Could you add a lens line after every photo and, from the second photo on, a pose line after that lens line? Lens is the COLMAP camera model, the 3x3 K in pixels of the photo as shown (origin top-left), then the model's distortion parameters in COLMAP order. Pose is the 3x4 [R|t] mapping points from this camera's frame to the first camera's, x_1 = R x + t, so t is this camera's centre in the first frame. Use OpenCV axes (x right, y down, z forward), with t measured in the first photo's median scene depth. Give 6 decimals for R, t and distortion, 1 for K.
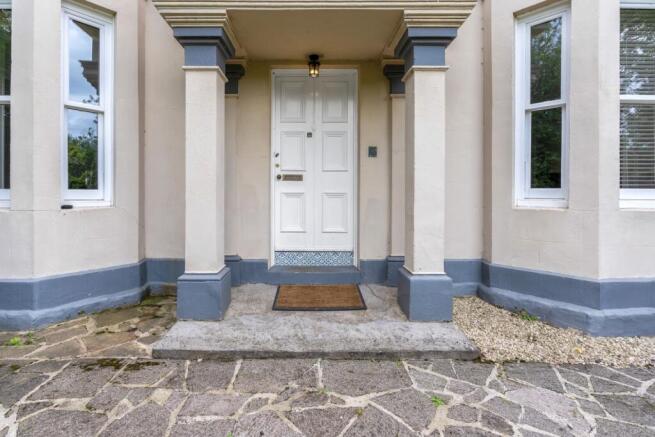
lens RADIAL K [[294.4, 0, 327.0], [0, 294.4, 213.5], [0, 0, 1]] dist [-0.005292, 0.001423]
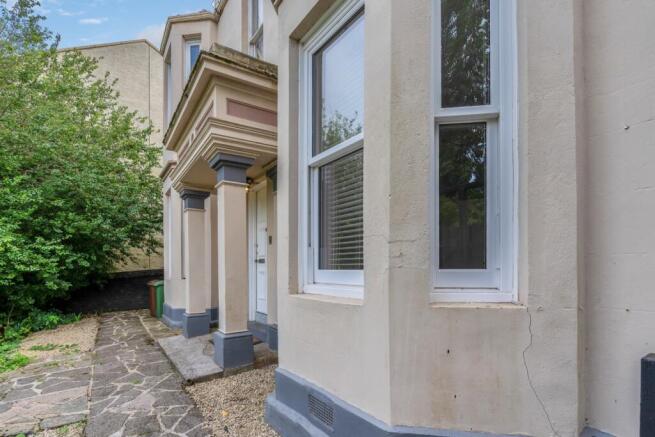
lens RADIAL K [[309.1, 0, 327.4], [0, 309.1, 275.2], [0, 0, 1]] dist [0.000846, 0.000531]
pose [[0.551743, 0.001292, -0.834013, 2.322654], [0.002740, 0.999991, 0.003362, -0.099024], [0.834010, -0.004141, 0.551735, 0.723815]]
